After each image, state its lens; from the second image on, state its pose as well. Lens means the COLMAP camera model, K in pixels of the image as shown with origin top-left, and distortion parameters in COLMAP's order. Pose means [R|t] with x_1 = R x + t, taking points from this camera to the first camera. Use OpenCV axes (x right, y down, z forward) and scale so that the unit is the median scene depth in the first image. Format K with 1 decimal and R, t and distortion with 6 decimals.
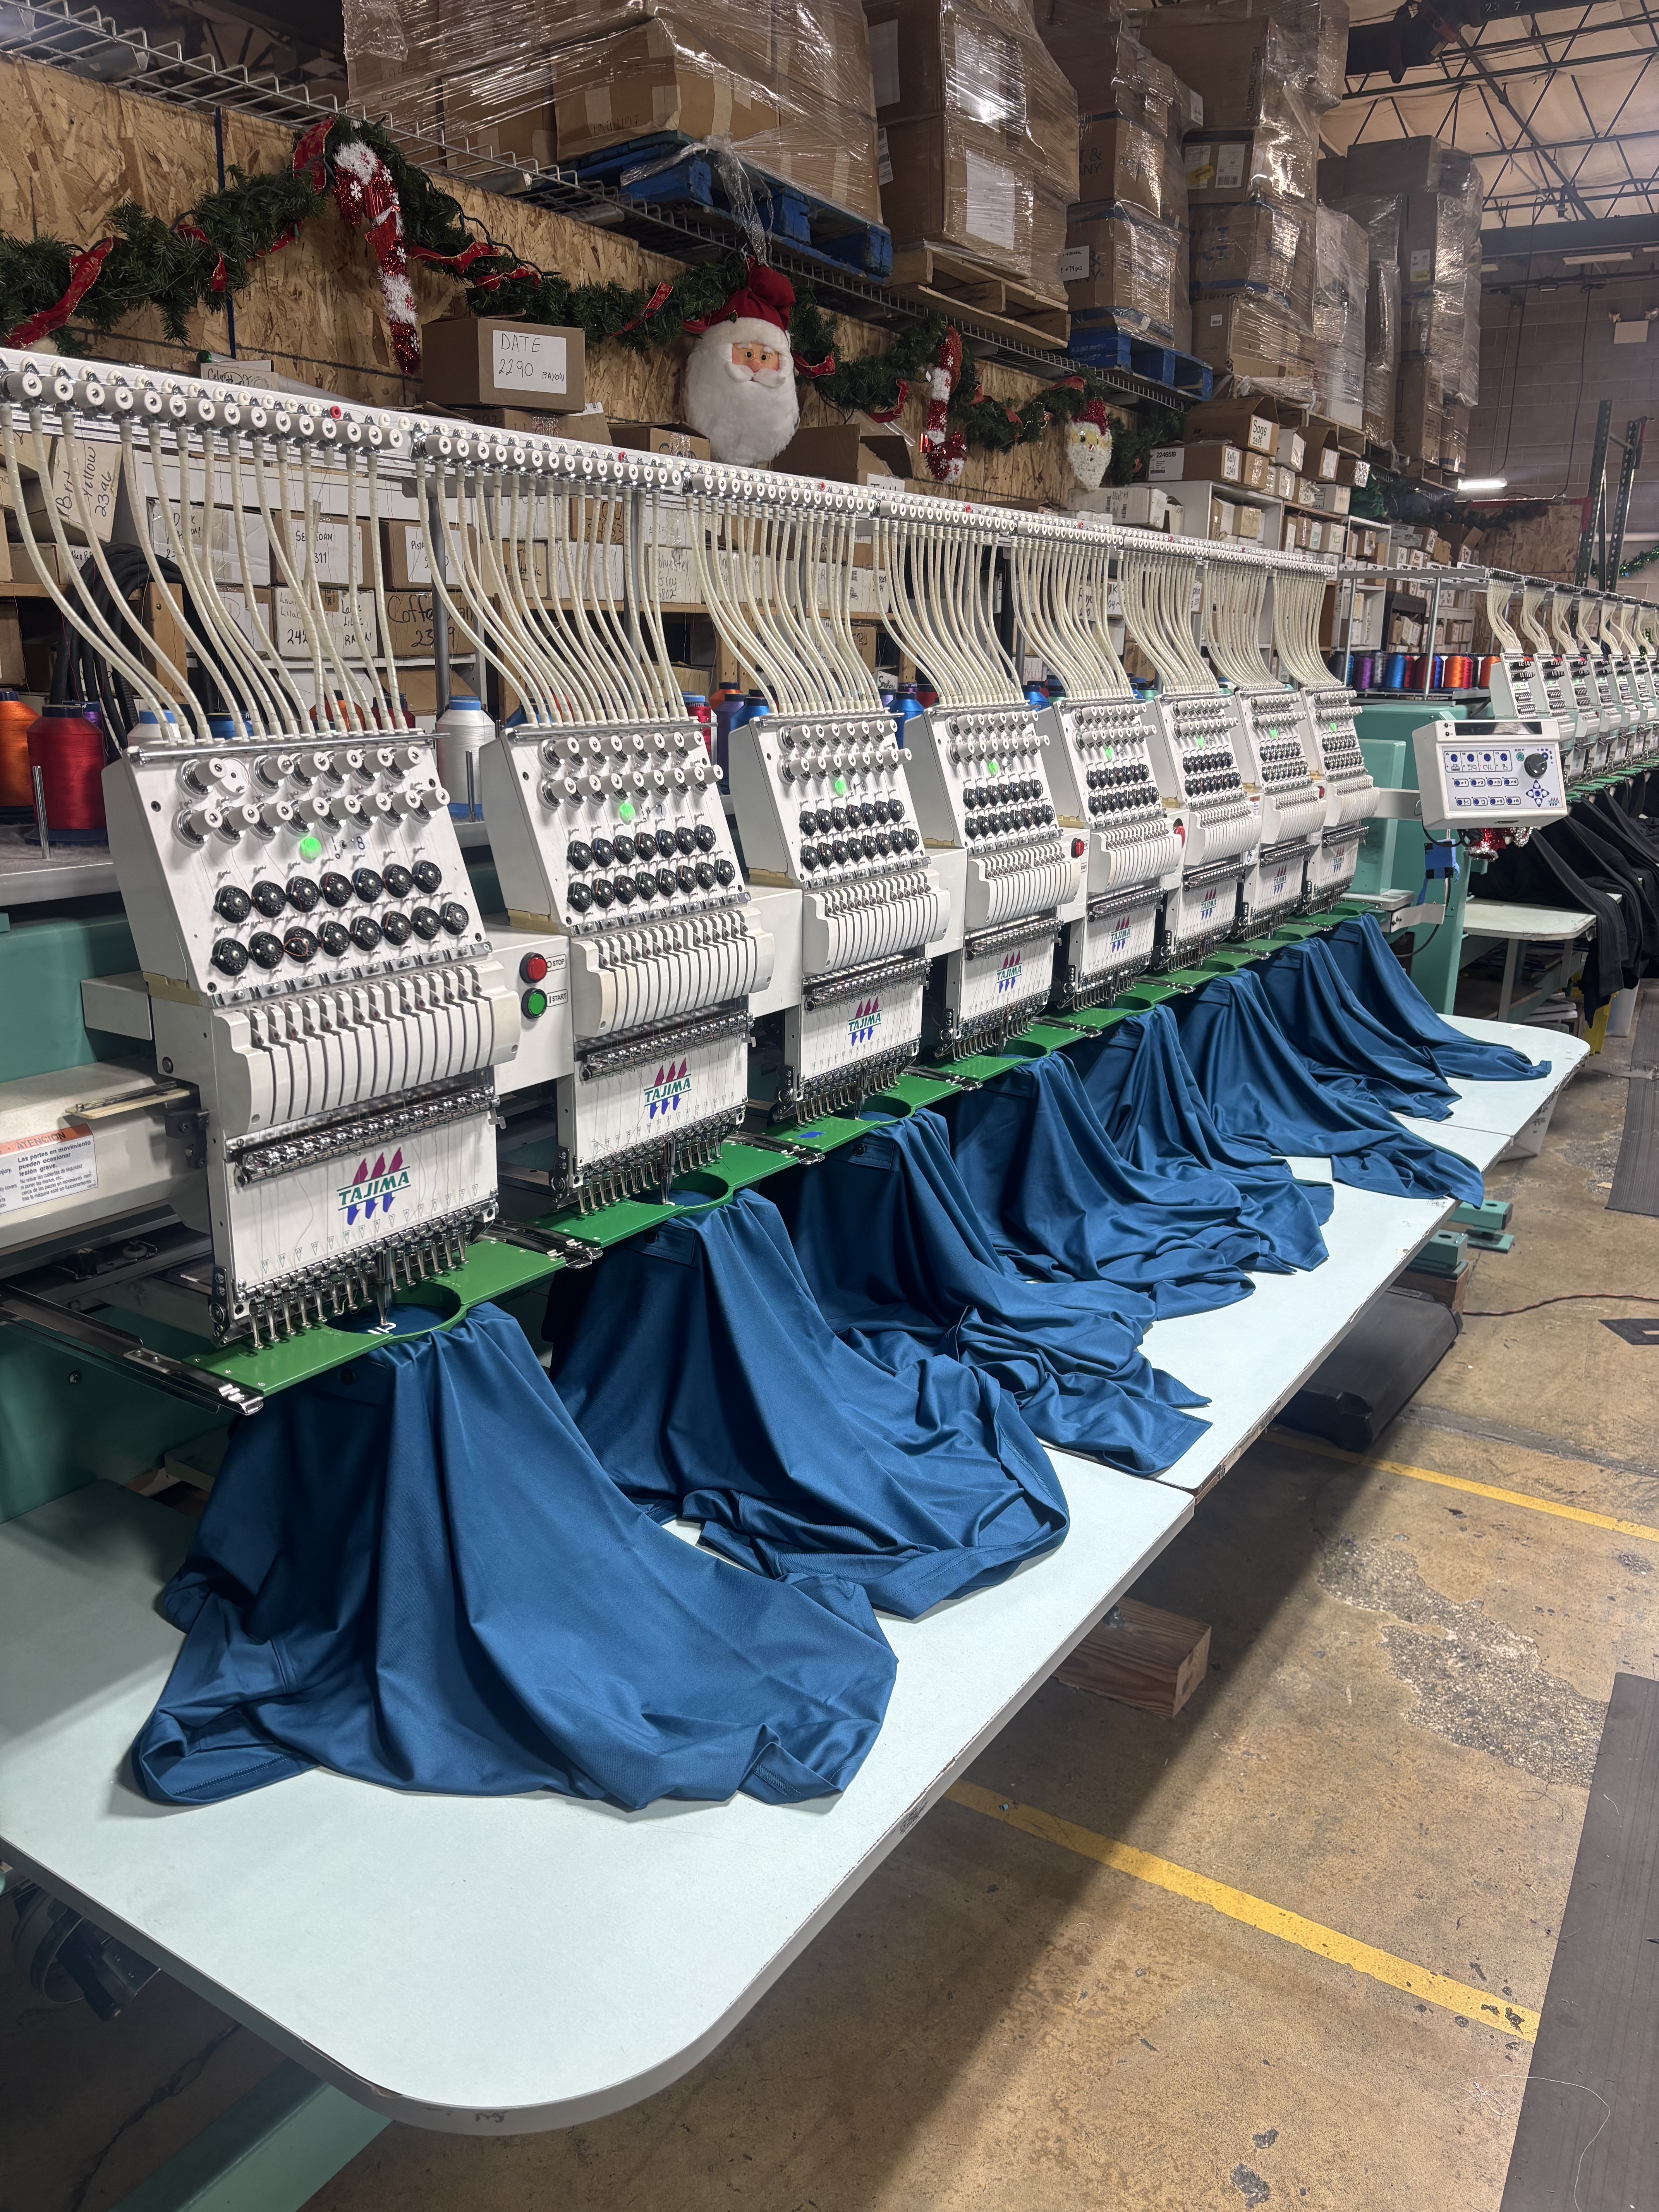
lens RADIAL K [[1663.5, 0, 824.1], [0, 1663.5, 1118.2], [0, 0, 1]] dist [0.074595, -0.090814]
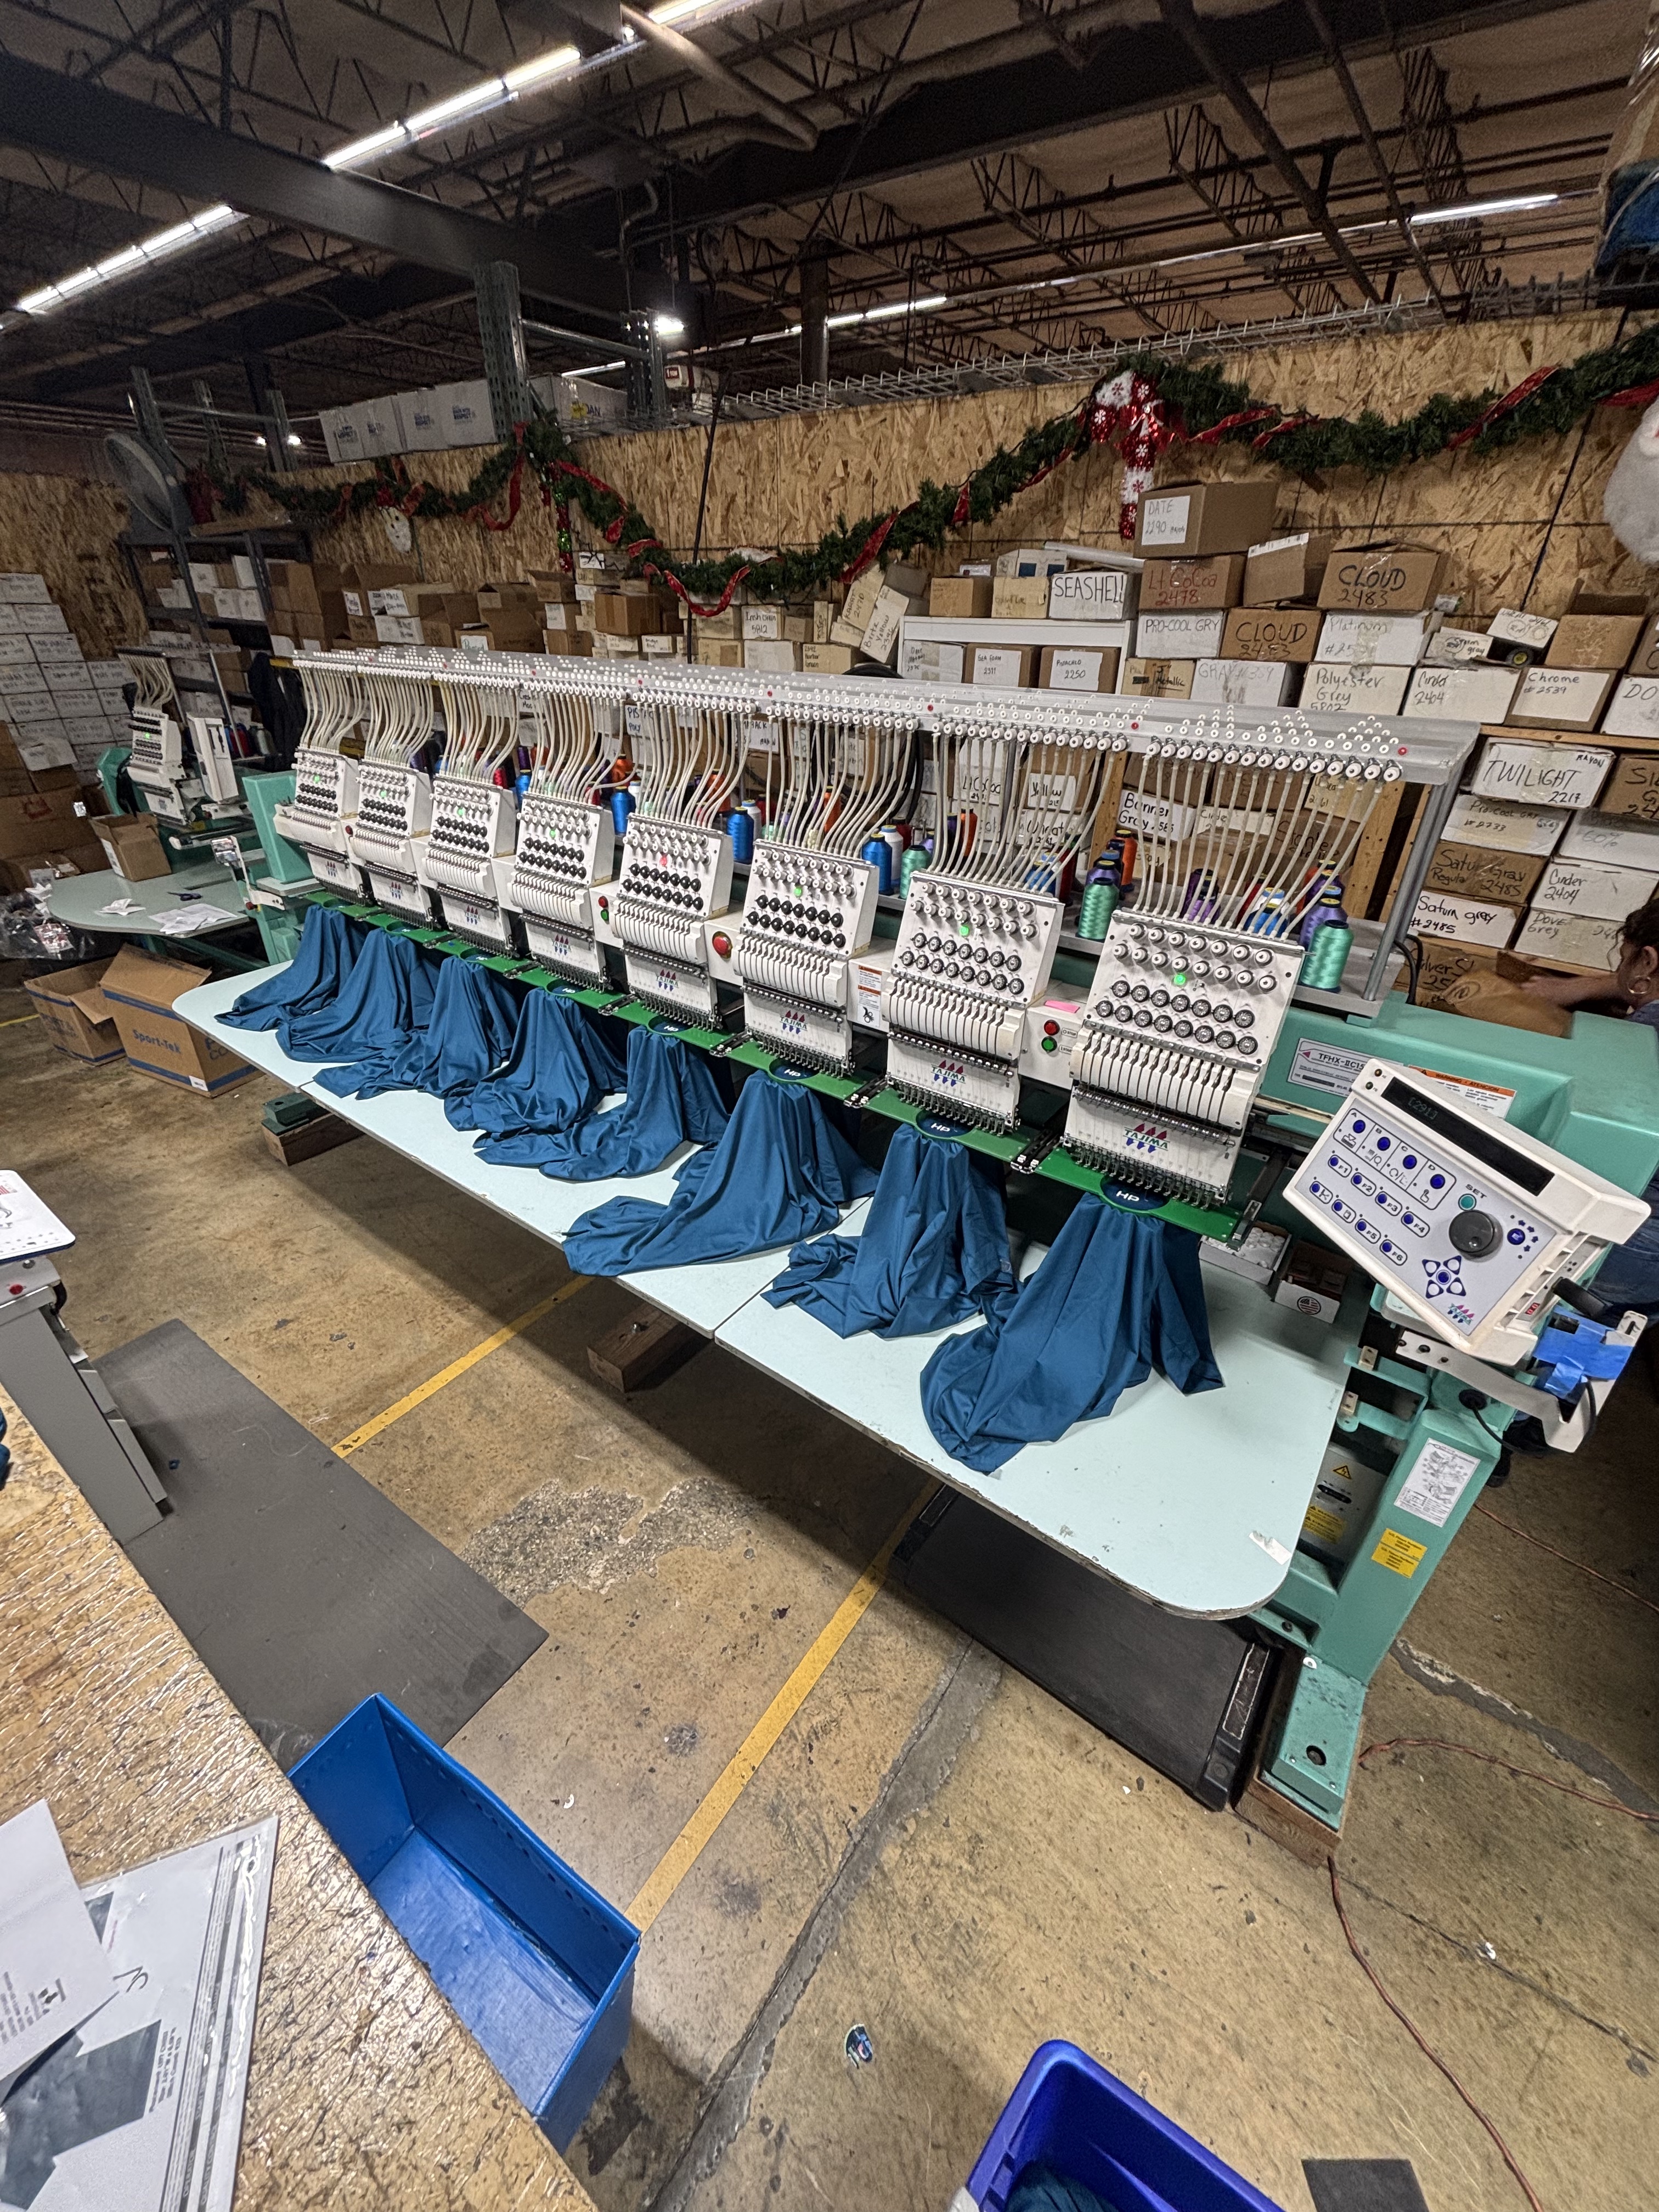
lens RADIAL K [[886.9, 0, 829.5], [0, 886.9, 1106.0], [0, 0, 1]] dist [0.000111, 0.000170]
pose [[-0.073414, 0.484223, -0.871859, 1.000136], [-0.285590, 0.827399, 0.483579, -0.483896], [0.955536, 0.284496, 0.077546, 1.208486]]
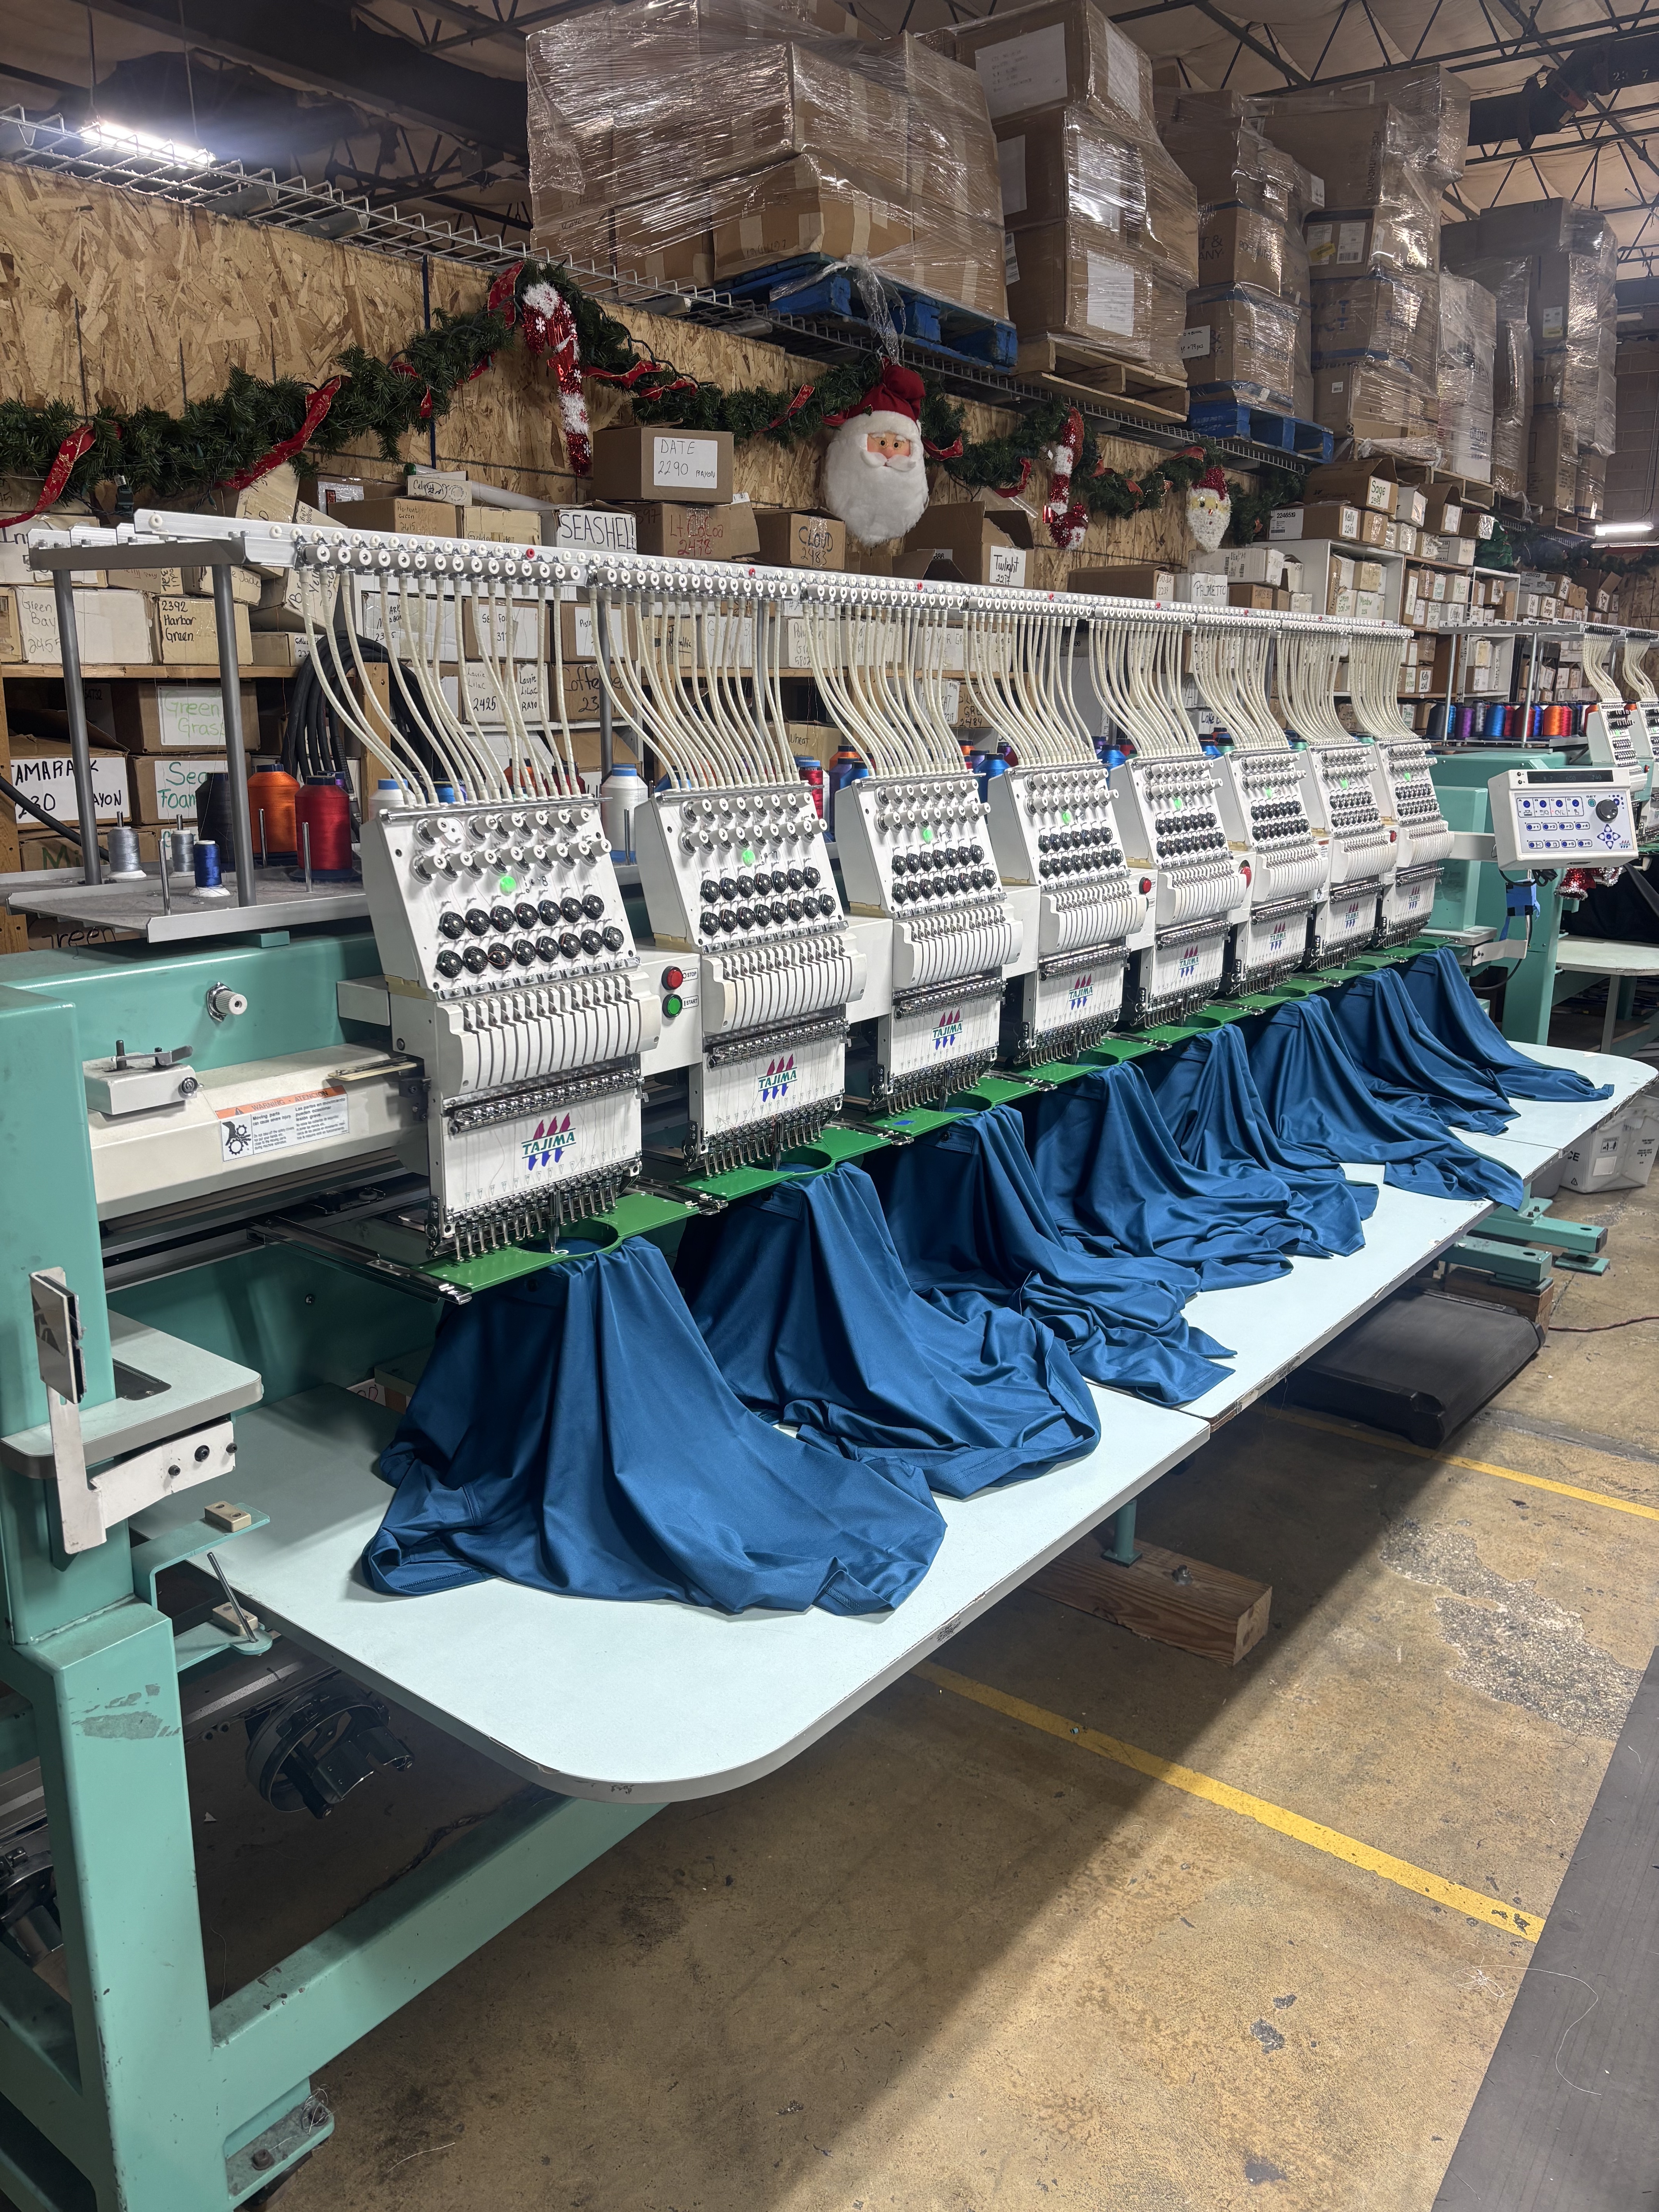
lens RADIAL K [[1663.1, 0, 823.1], [0, 1663.1, 1087.6], [0, 0, 1]] dist [0.080760, -0.099406]
pose [[0.996128, 0.011804, -0.087124, 0.033026], [-0.015391, 0.999056, -0.040617, 0.027346], [0.086562, 0.041801, 0.995369, -0.160119]]
